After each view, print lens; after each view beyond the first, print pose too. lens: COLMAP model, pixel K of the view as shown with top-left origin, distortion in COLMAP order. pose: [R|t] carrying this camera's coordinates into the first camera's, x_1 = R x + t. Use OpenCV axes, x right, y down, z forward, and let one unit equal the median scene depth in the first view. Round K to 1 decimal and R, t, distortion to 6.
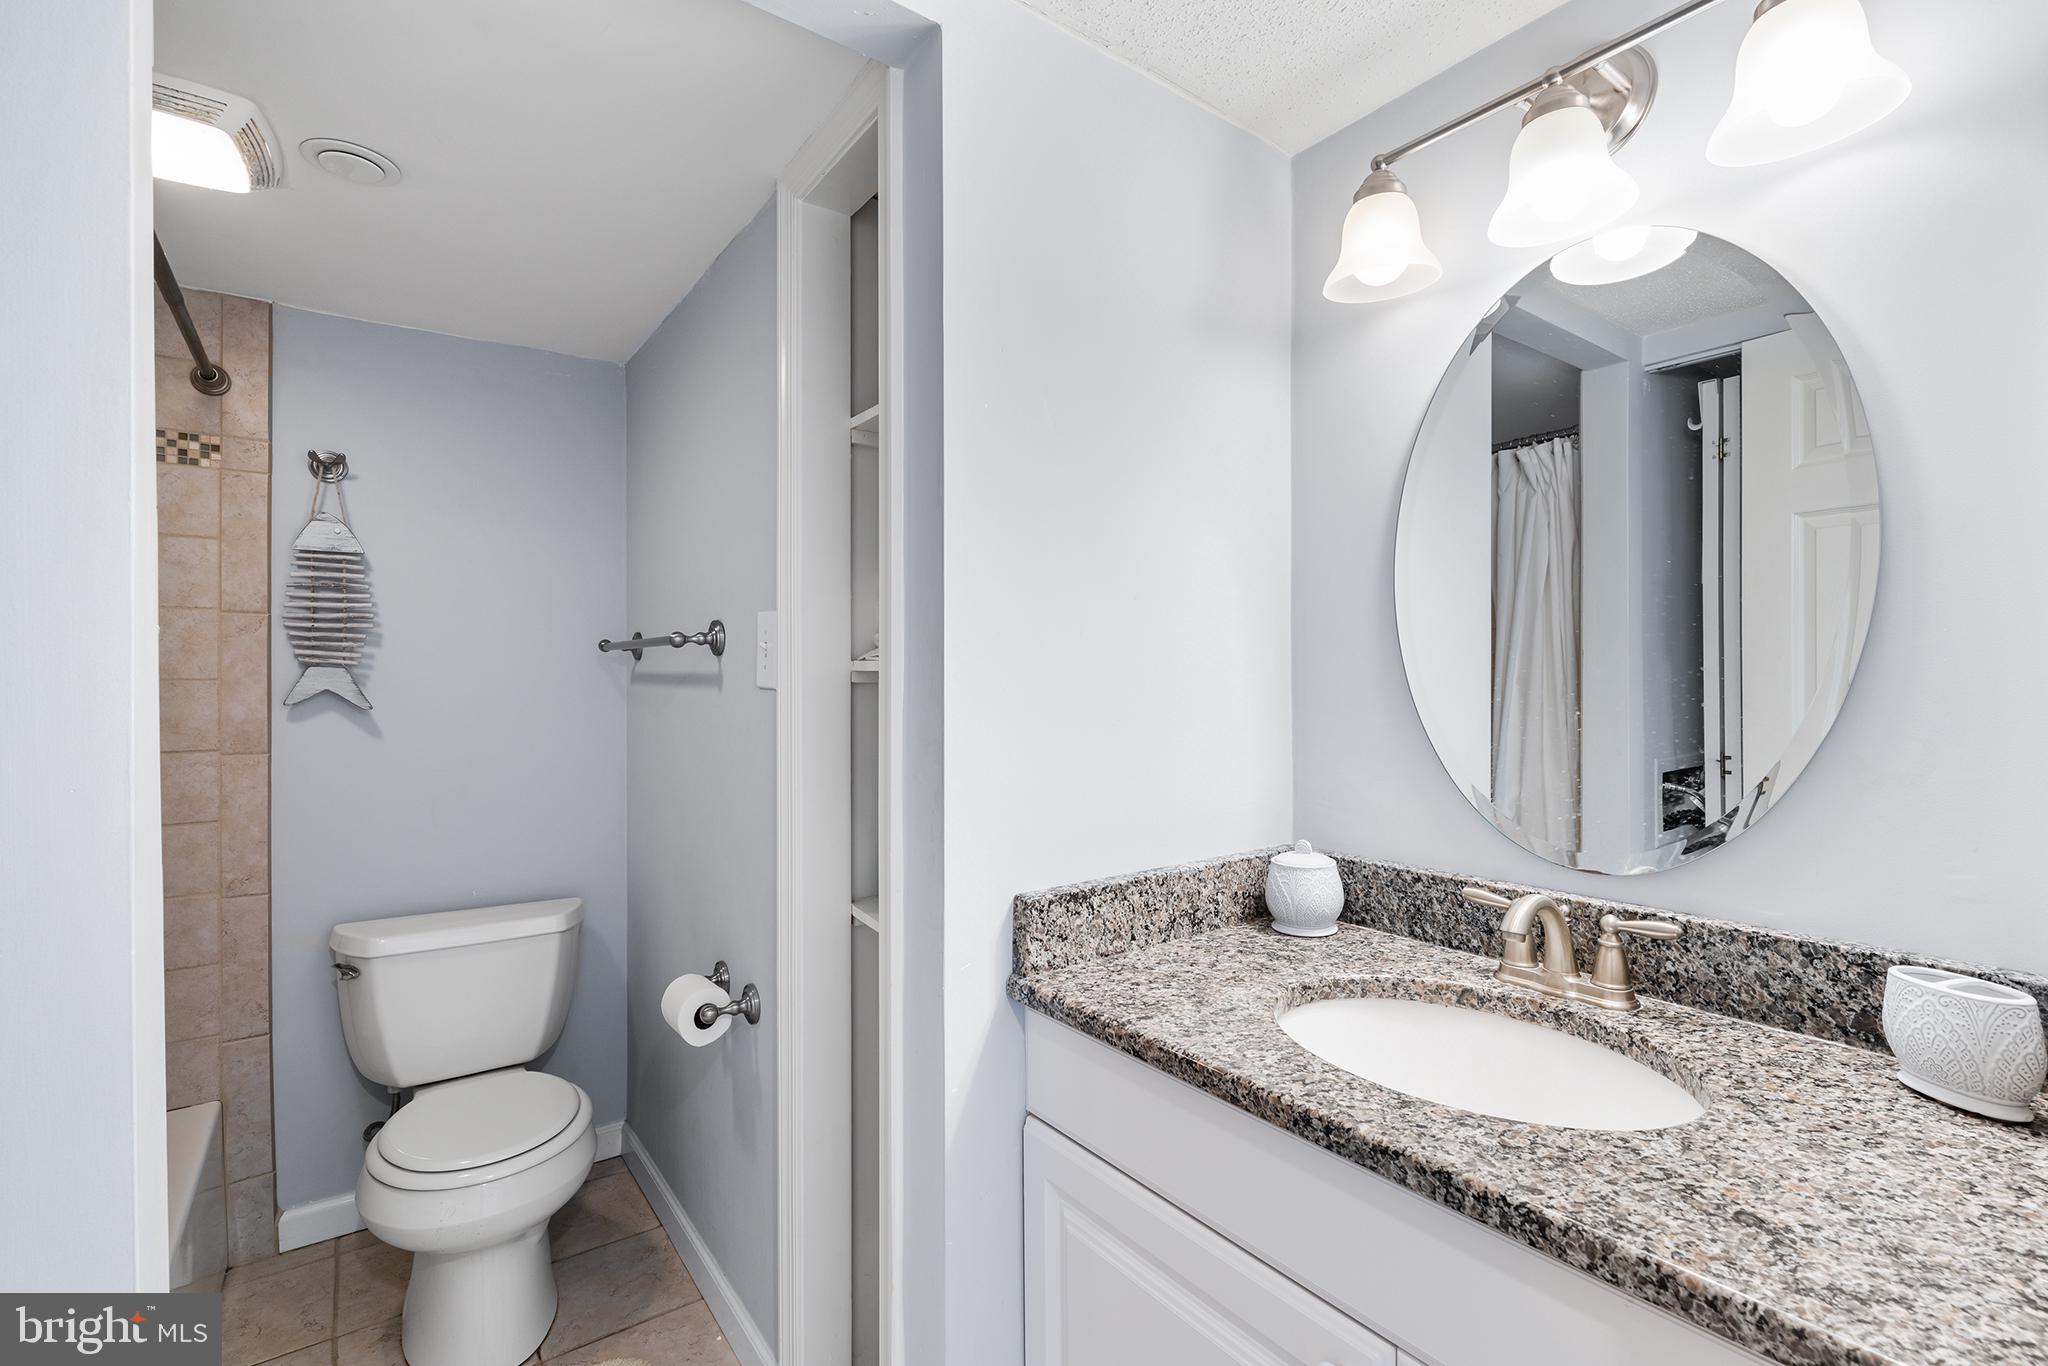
lens RADIAL K [[912.3, 0, 1028.1], [0, 912.3, 672.5], [0, 0, 1]] dist [-0.003518, -0.000489]
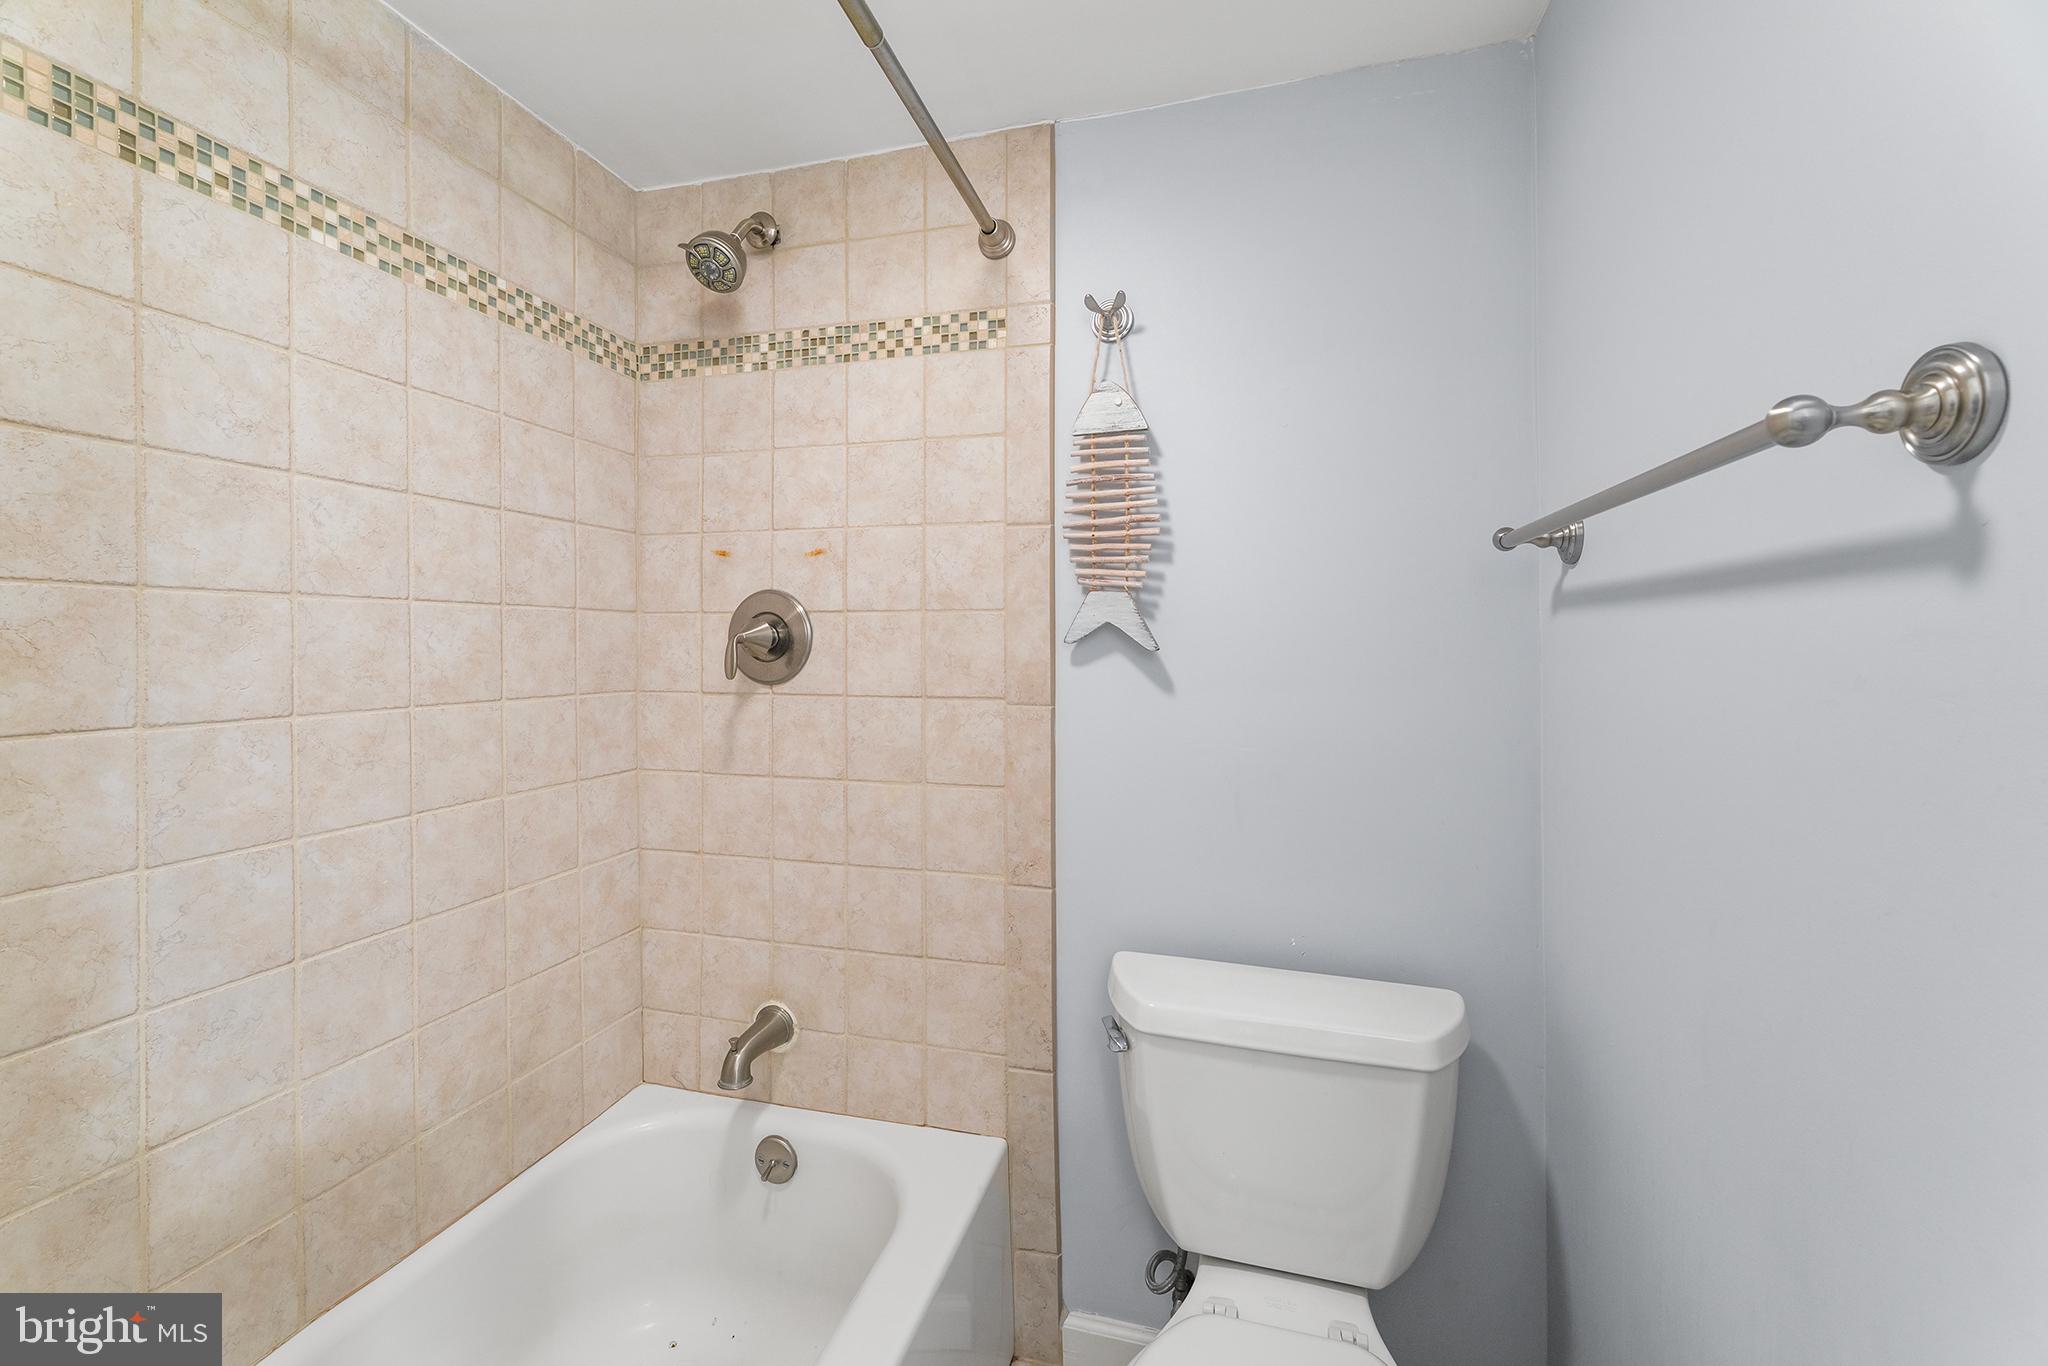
lens RADIAL K [[837.8, 0, 1030.3], [0, 837.8, 630.5], [0, 0, 1]] dist [-0.001381, -0.000076]
pose [[0.613174, -0.010445, -0.789879, -0.284039], [0.000828, 0.999921, -0.012580, 0.034214], [0.789947, 0.007059, 0.613134, 0.547669]]
